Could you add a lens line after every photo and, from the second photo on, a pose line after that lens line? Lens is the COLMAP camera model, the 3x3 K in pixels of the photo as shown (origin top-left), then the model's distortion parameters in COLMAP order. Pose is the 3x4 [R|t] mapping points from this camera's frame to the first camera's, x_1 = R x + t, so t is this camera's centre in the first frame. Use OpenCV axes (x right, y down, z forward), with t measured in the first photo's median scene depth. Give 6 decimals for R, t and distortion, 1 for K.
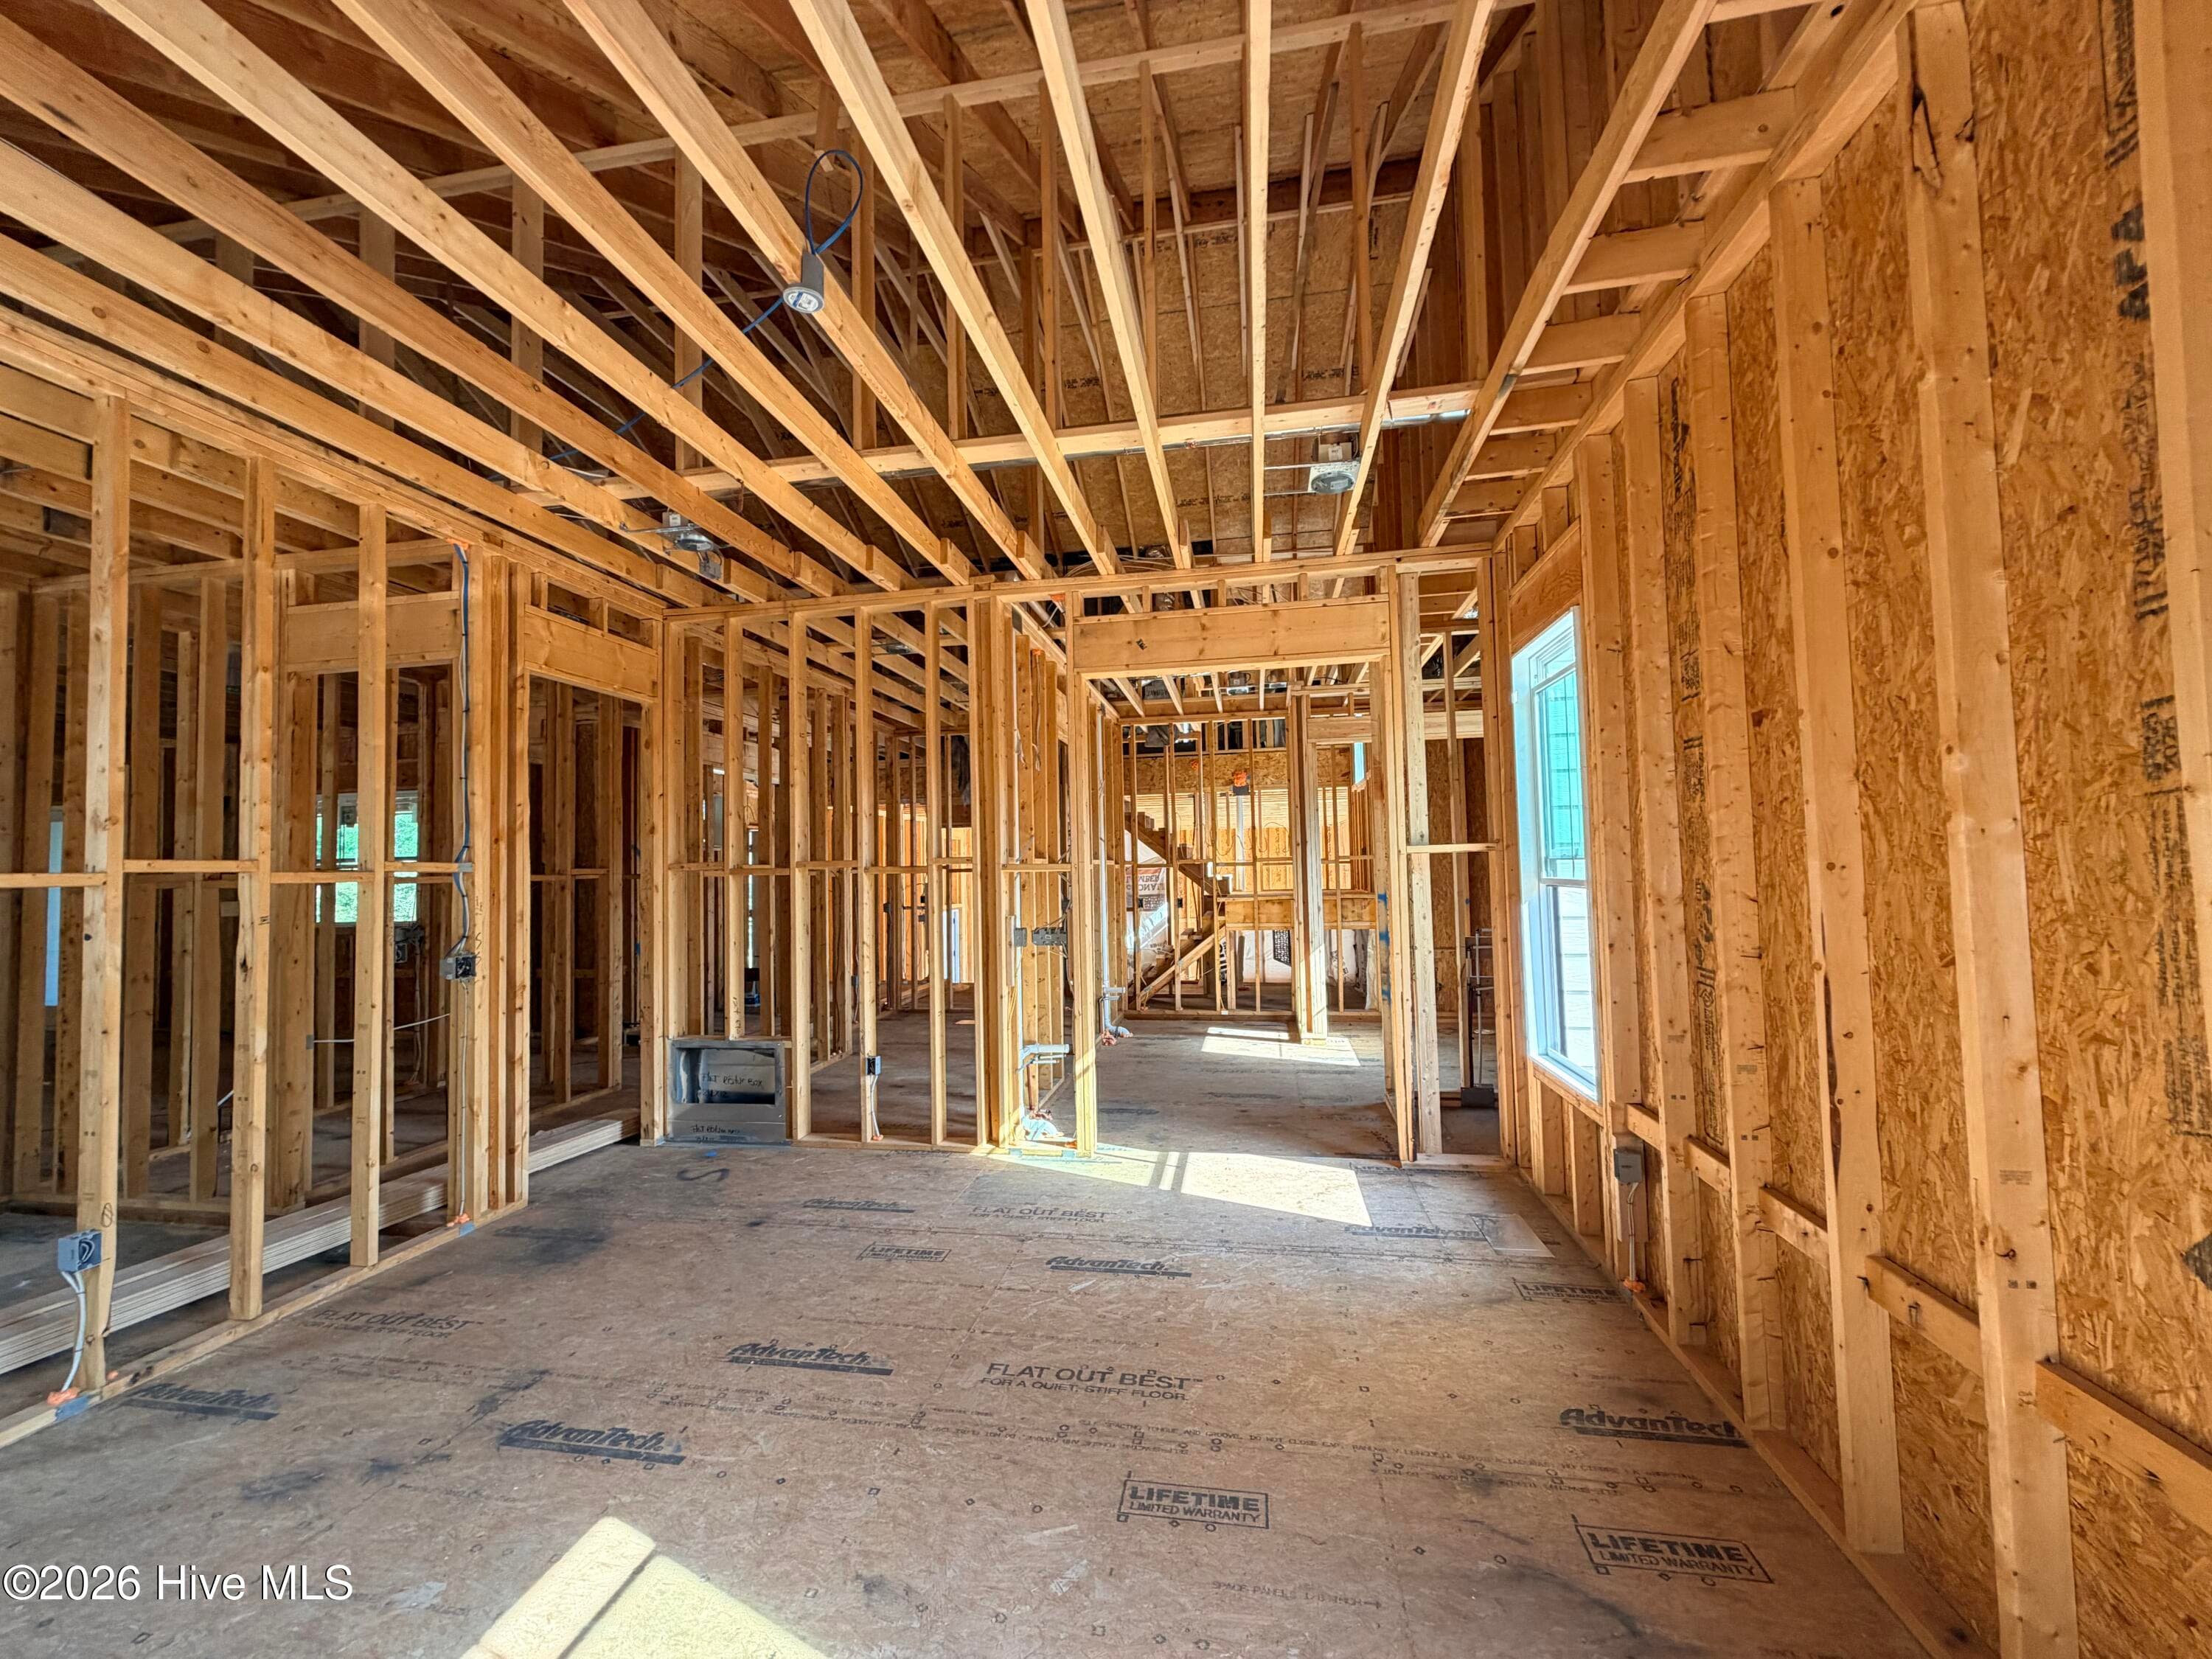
lens RADIAL K [[885.1, 0, 1102.2], [0, 885.1, 832.6], [0, 0, 1]] dist [0.000919, 0.000150]
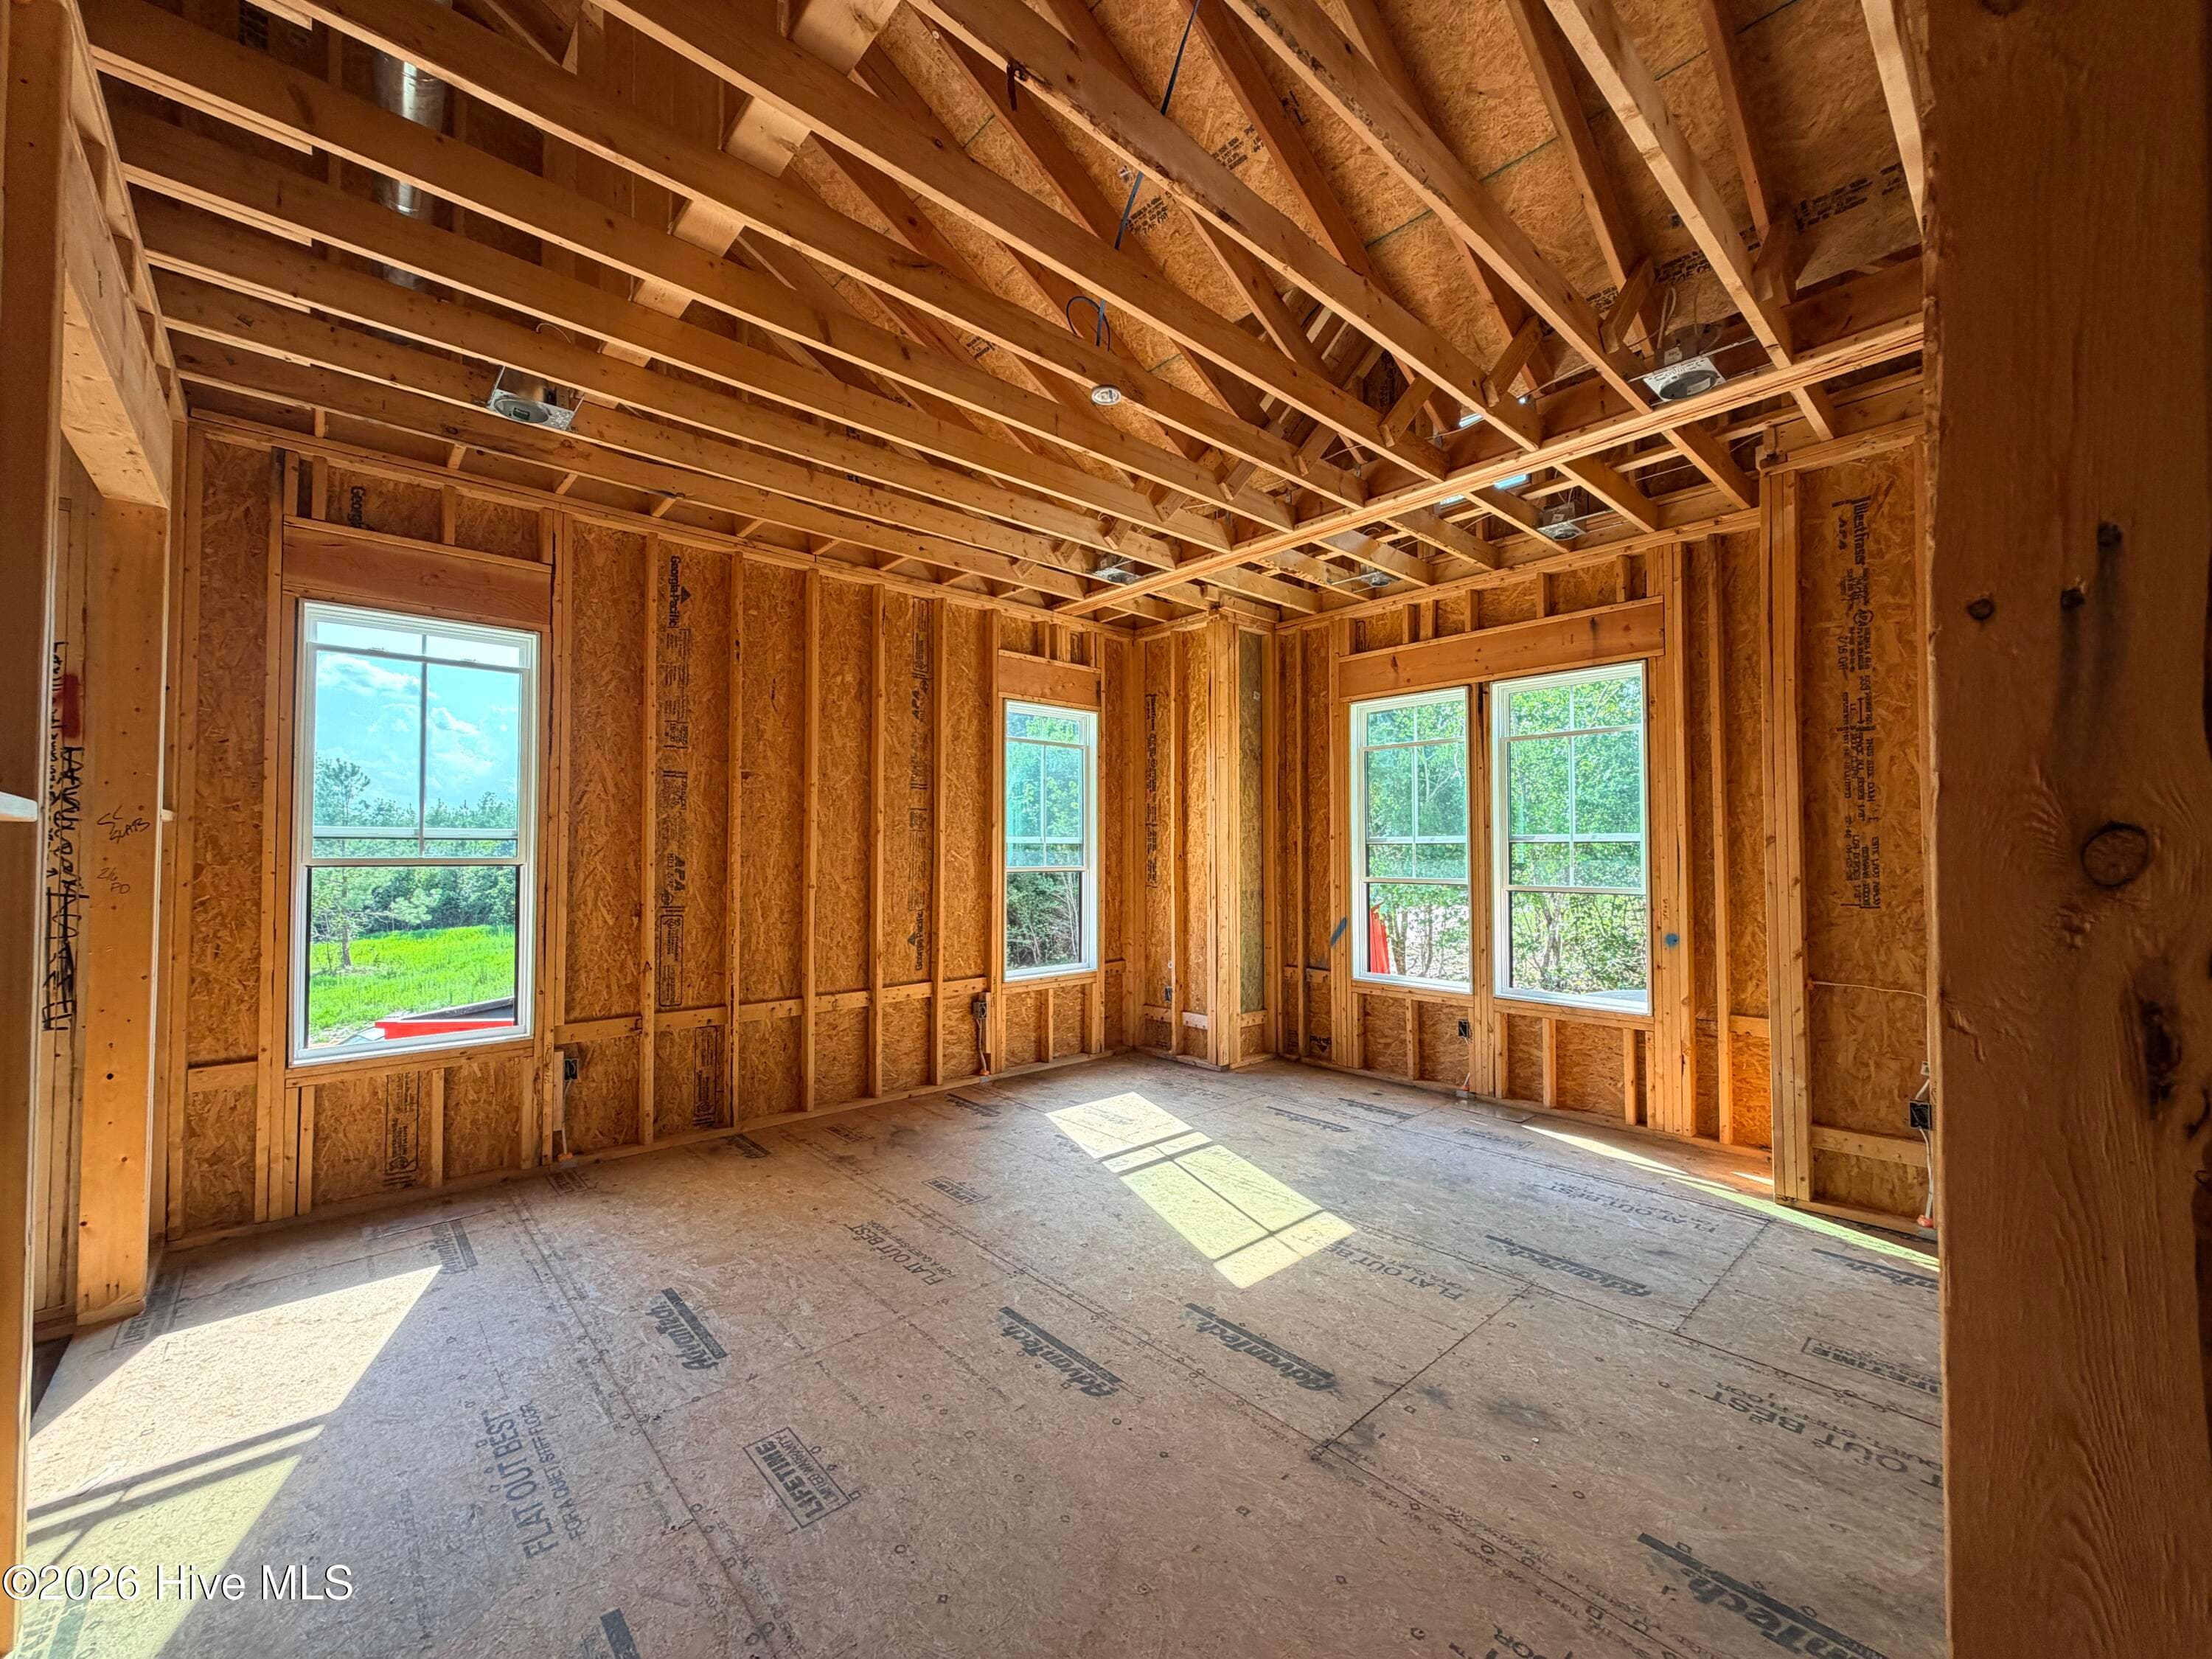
lens RADIAL K [[885.1, 0, 1102.2], [0, 885.1, 832.6], [0, 0, 1]] dist [0.000919, 0.000150]
pose [[-0.789702, 0.035356, 0.612471, -0.689787], [-0.008635, 0.997598, -0.068722, 0.081918], [-0.613430, -0.059558, -0.787500, 1.240755]]
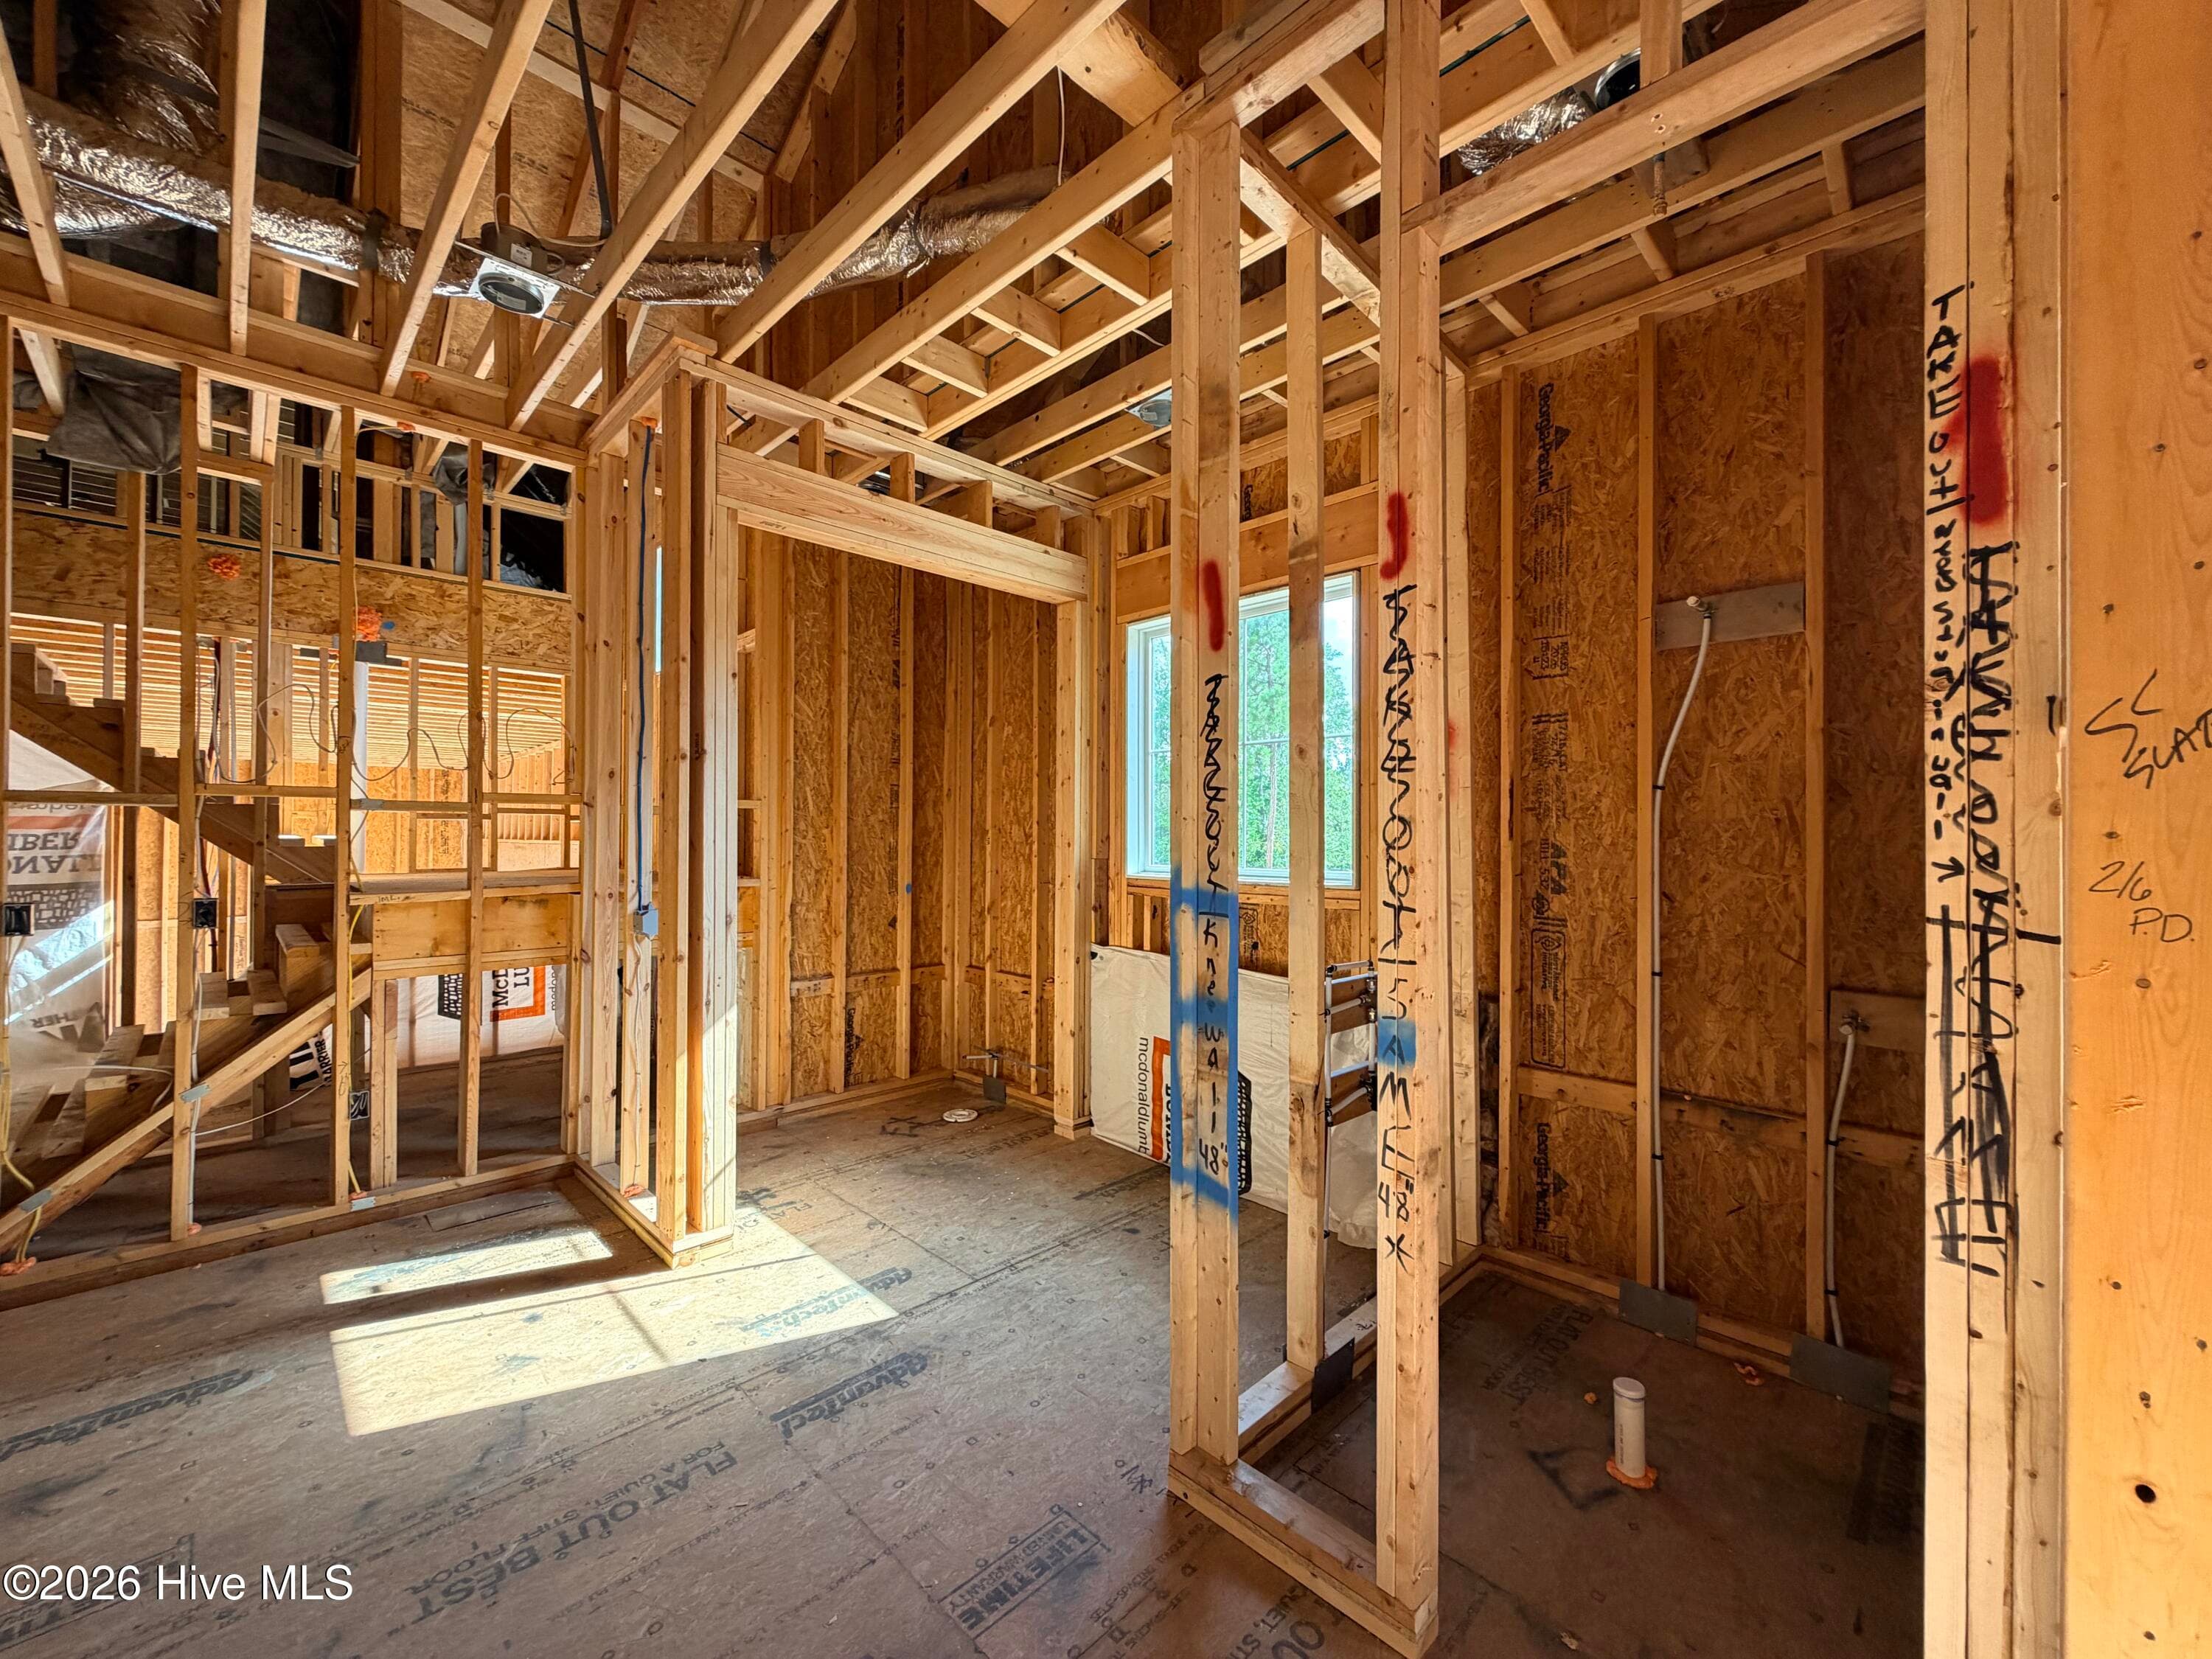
lens RADIAL K [[885.1, 0, 1102.2], [0, 885.1, 832.6], [0, 0, 1]] dist [0.000919, 0.000150]
pose [[0.571196, 0.027682, 0.820347, 0.014083], [-0.049255, 0.998786, 0.000592, 0.073894], [-0.819335, -0.040744, 0.571866, 1.256315]]
